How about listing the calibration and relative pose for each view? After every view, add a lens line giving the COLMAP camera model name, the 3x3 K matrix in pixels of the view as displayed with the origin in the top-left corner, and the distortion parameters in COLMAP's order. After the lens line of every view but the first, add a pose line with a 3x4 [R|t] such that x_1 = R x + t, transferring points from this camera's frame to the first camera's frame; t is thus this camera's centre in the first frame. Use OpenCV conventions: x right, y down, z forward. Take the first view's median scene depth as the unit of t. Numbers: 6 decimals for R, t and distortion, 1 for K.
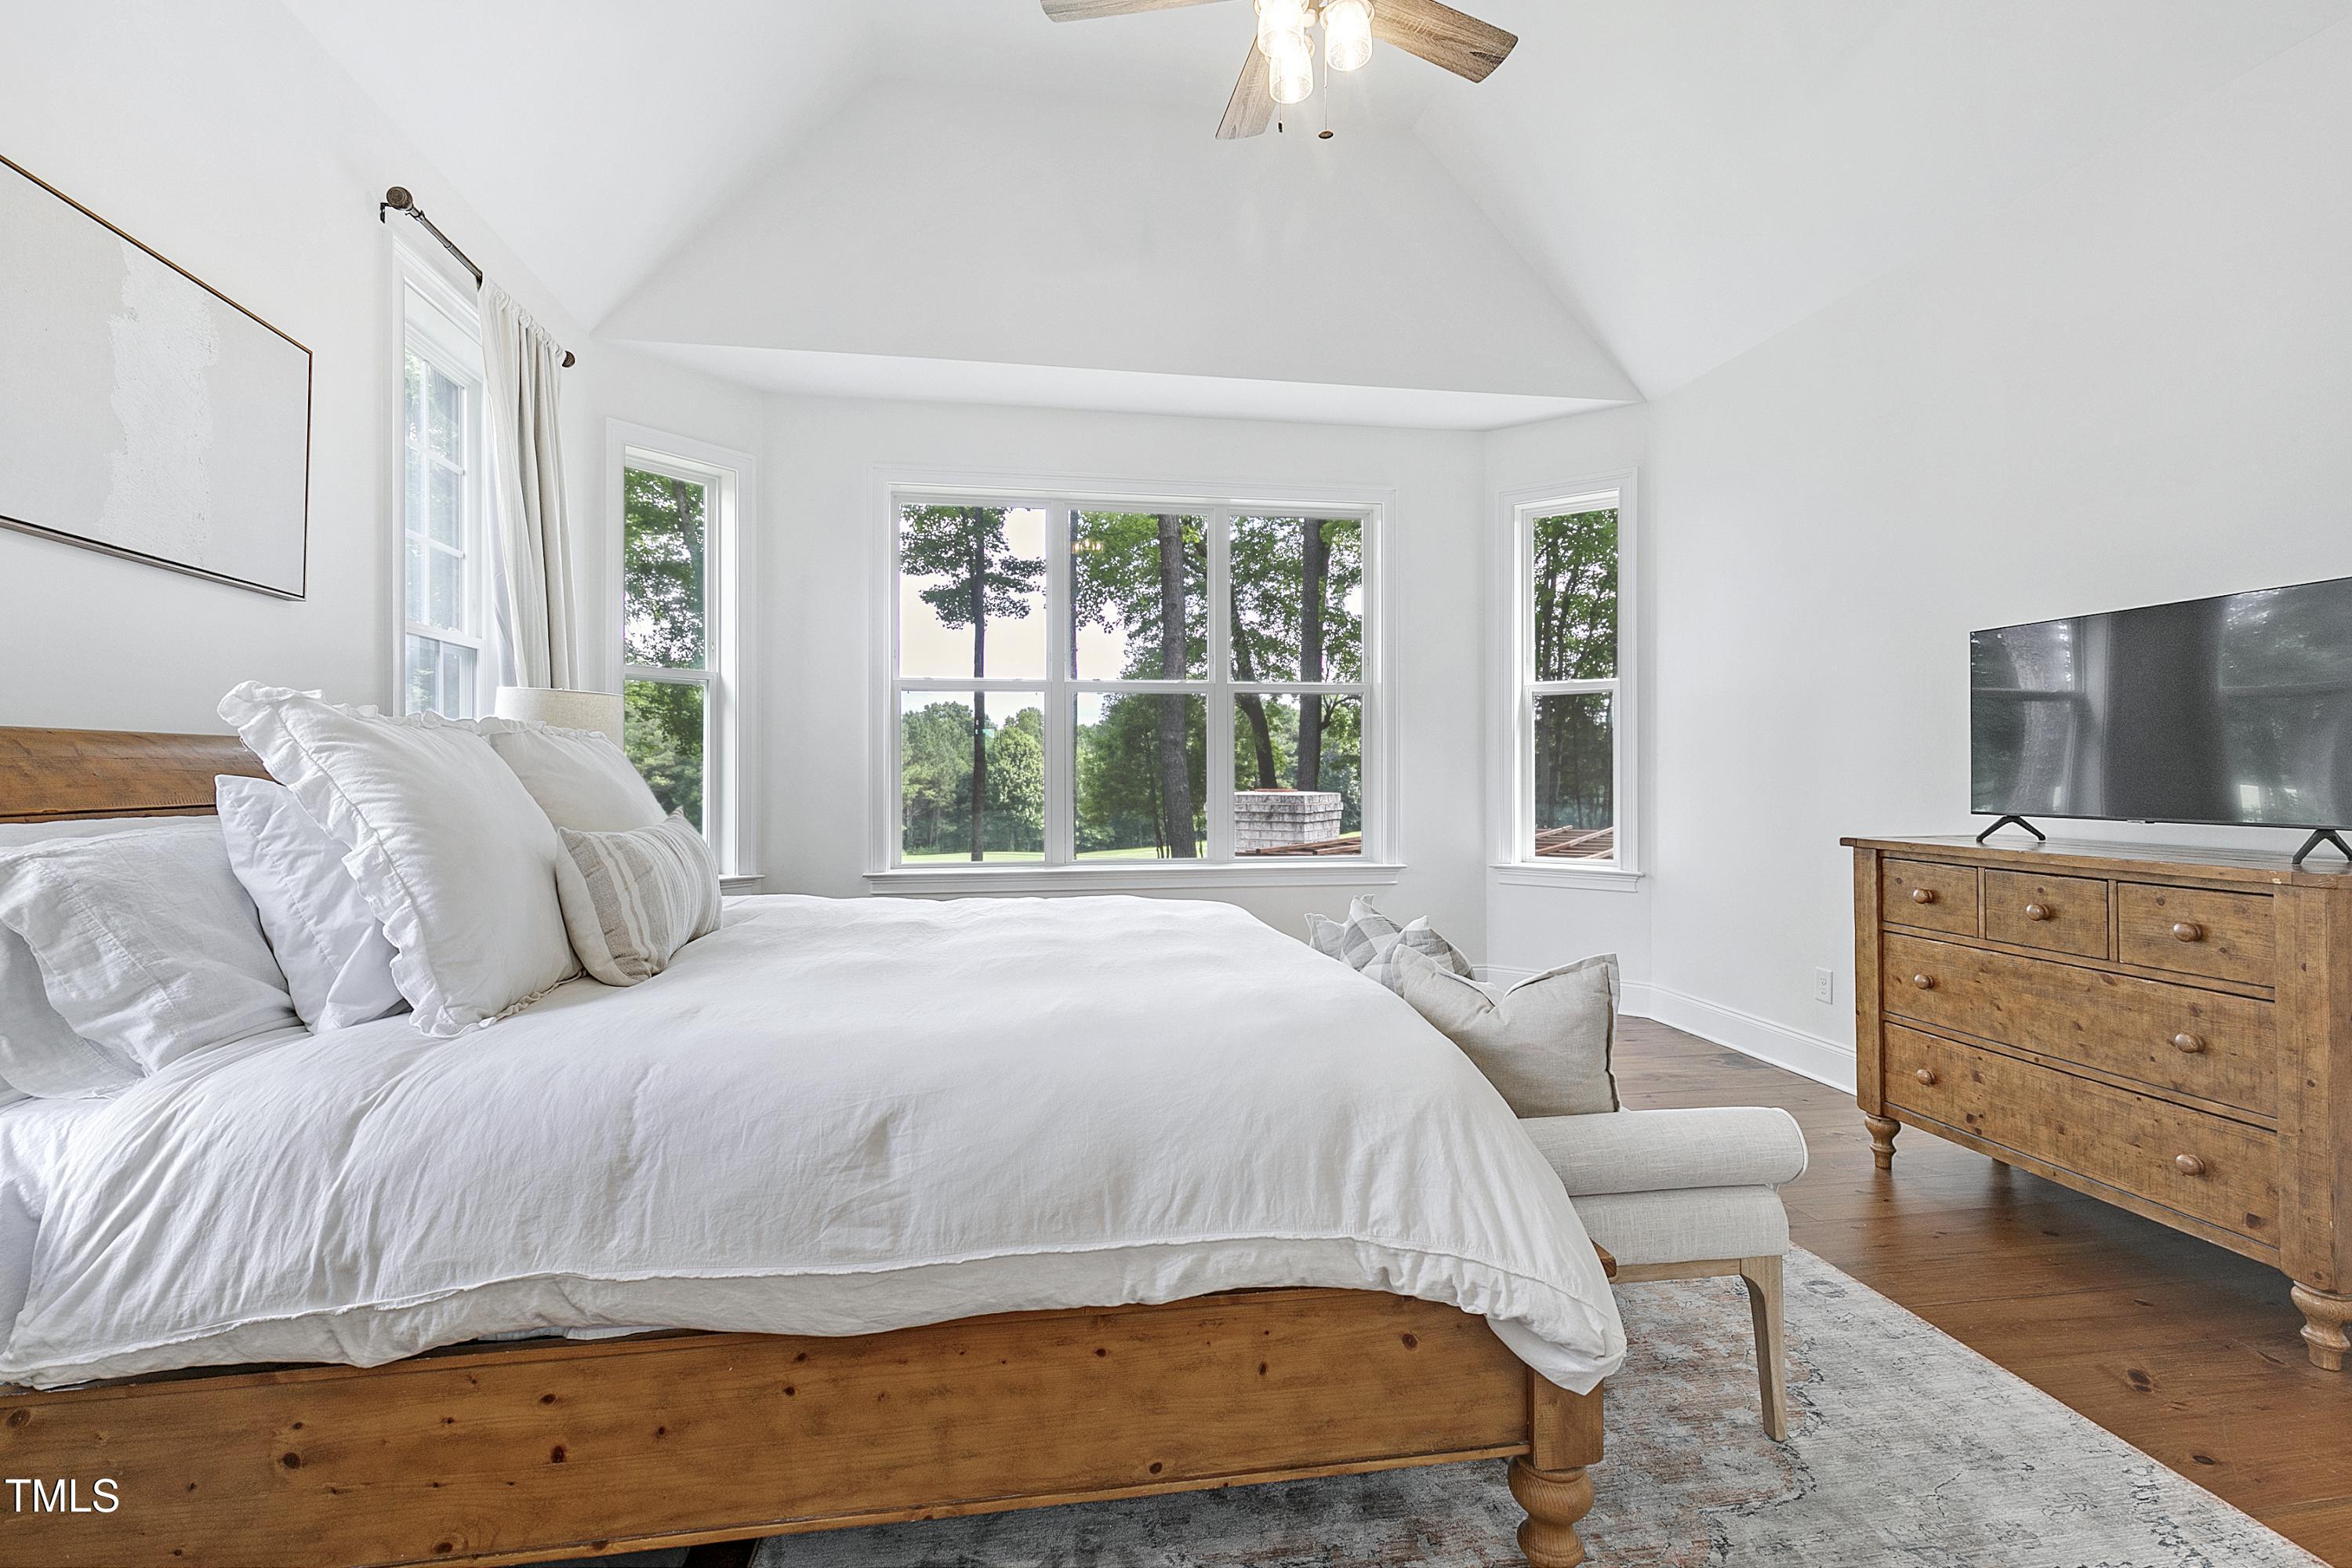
lens RADIAL K [[1071.2, 0, 1177.2], [0, 1071.2, 779.1], [0, 0, 1]] dist [0.005567, 0.000307]
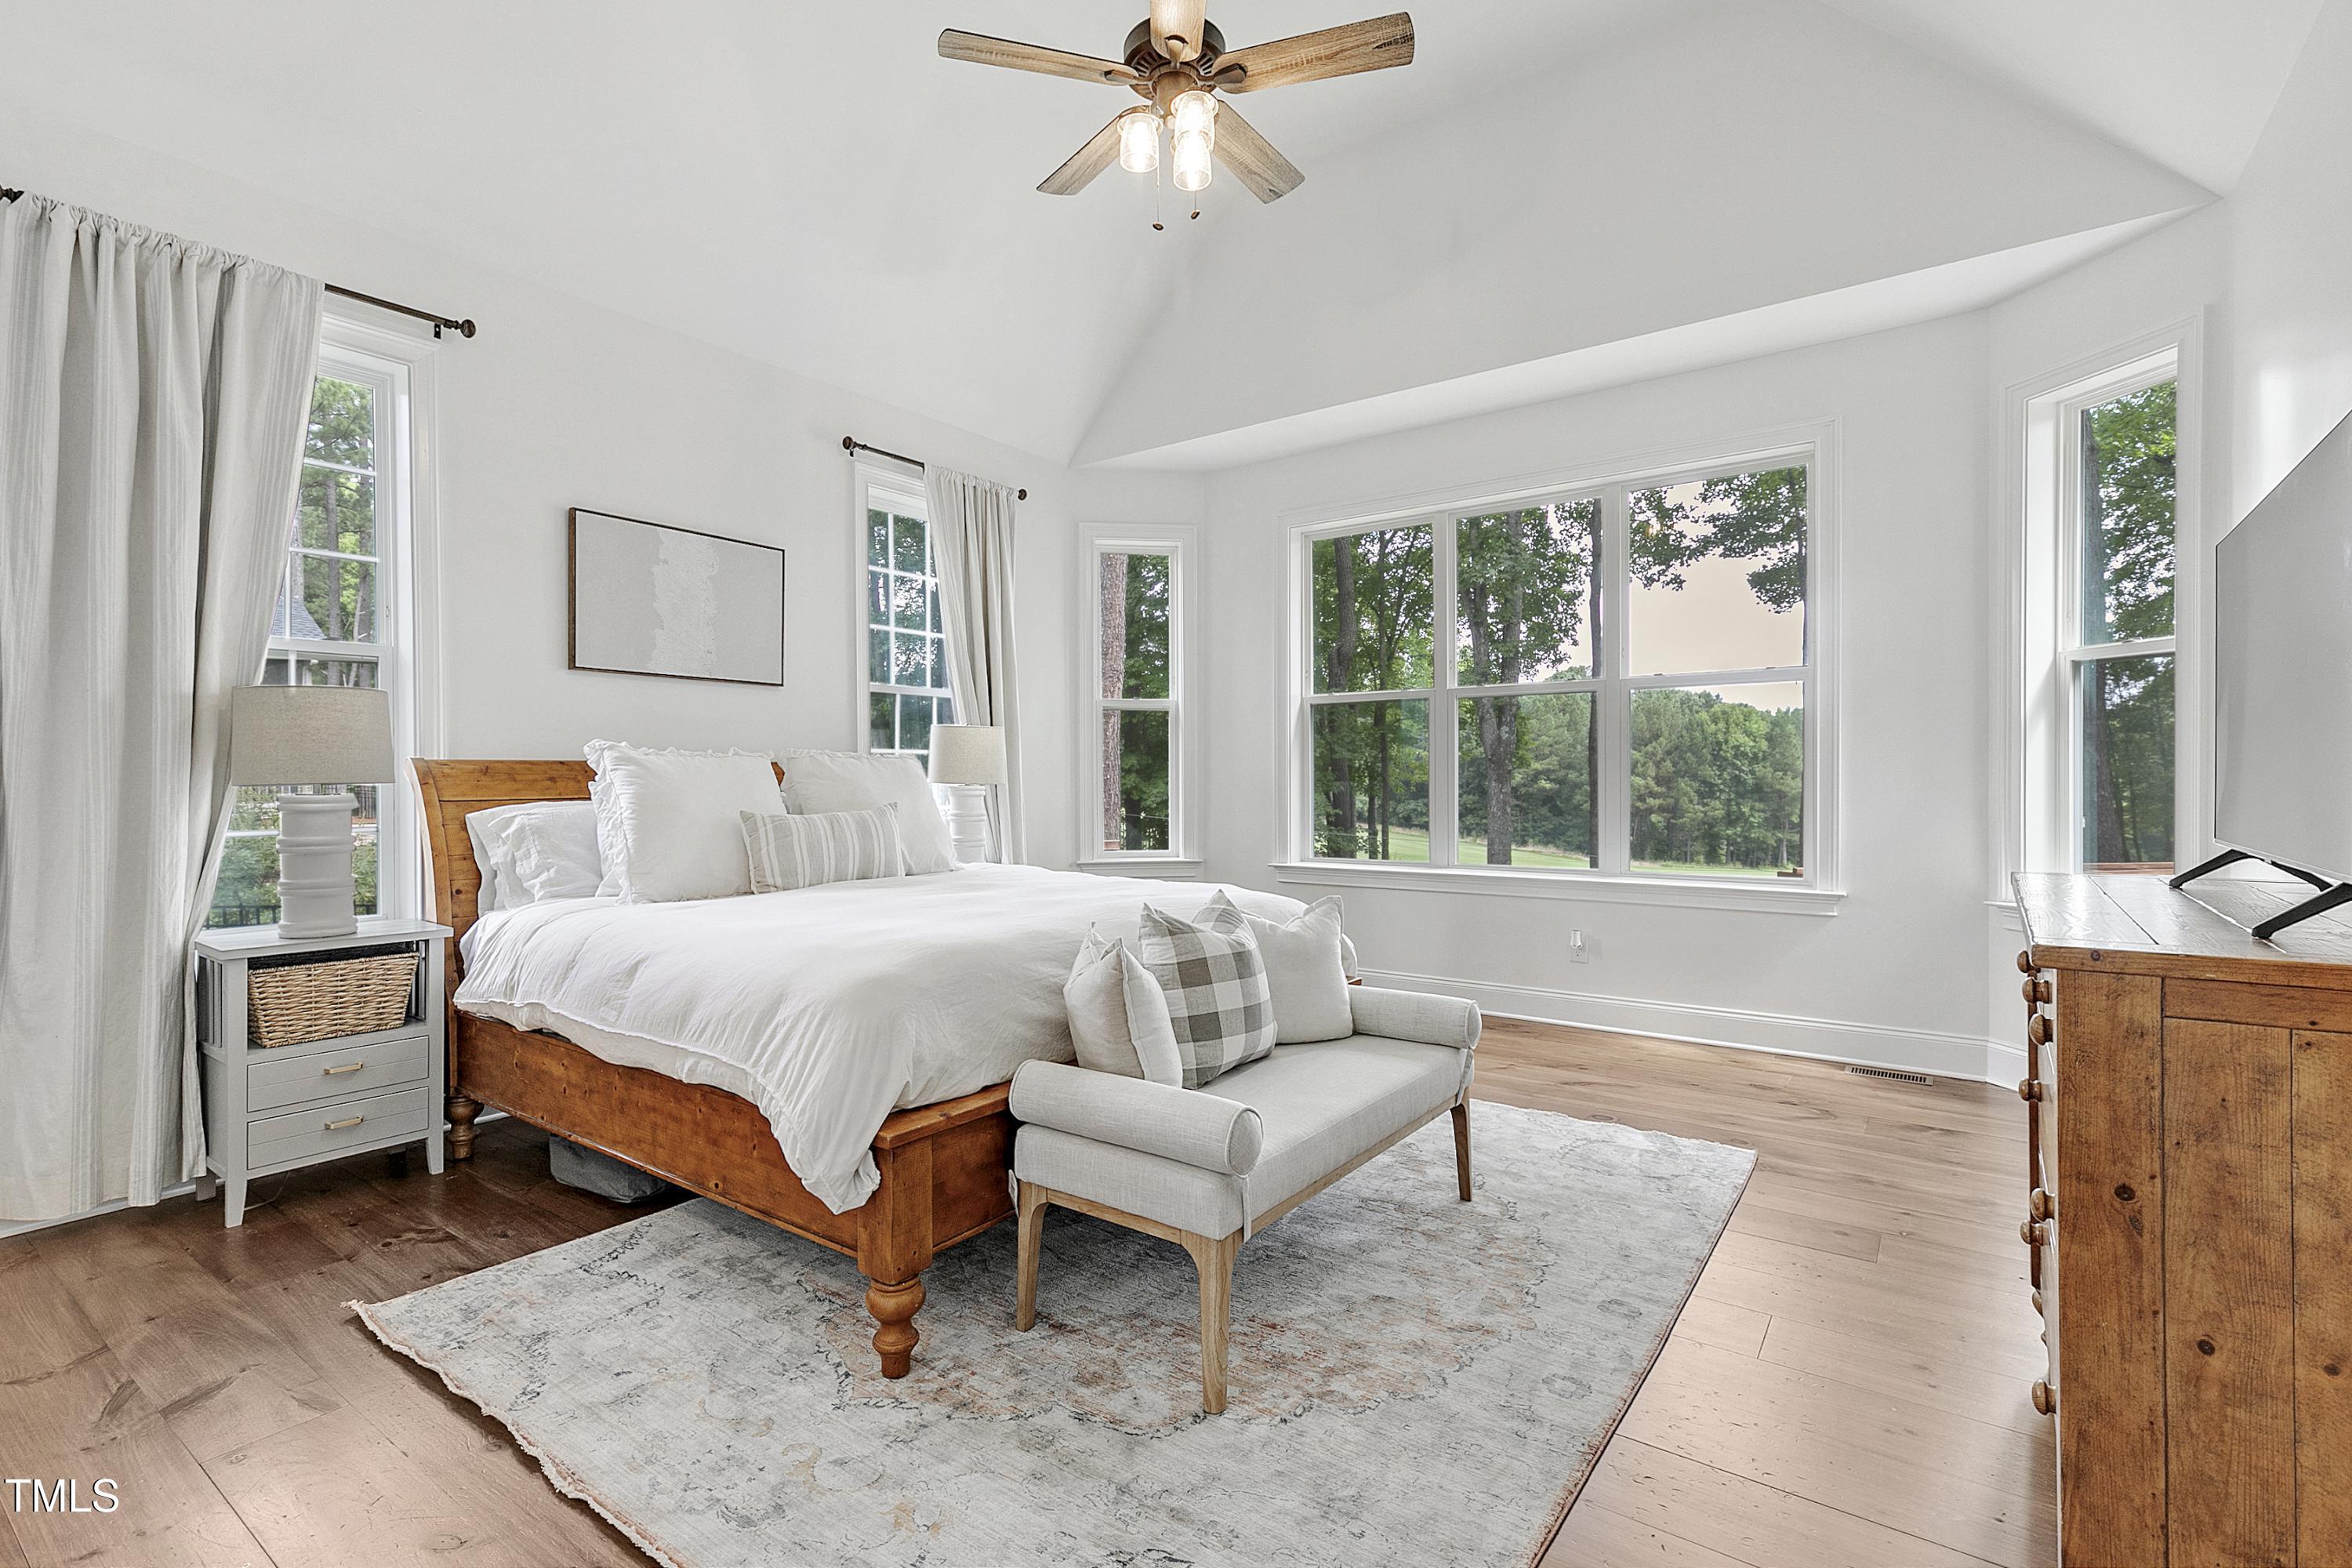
lens RADIAL K [[1076.6, 0, 1180.1], [0, 1076.6, 803.9], [0, 0, 1]] dist [0.013278, 0.000102]
pose [[0.700656, 0.014759, -0.713347, 1.255165], [-0.000346, 0.999793, 0.020345, -0.003024], [0.713500, -0.014009, 0.700516, 0.237045]]
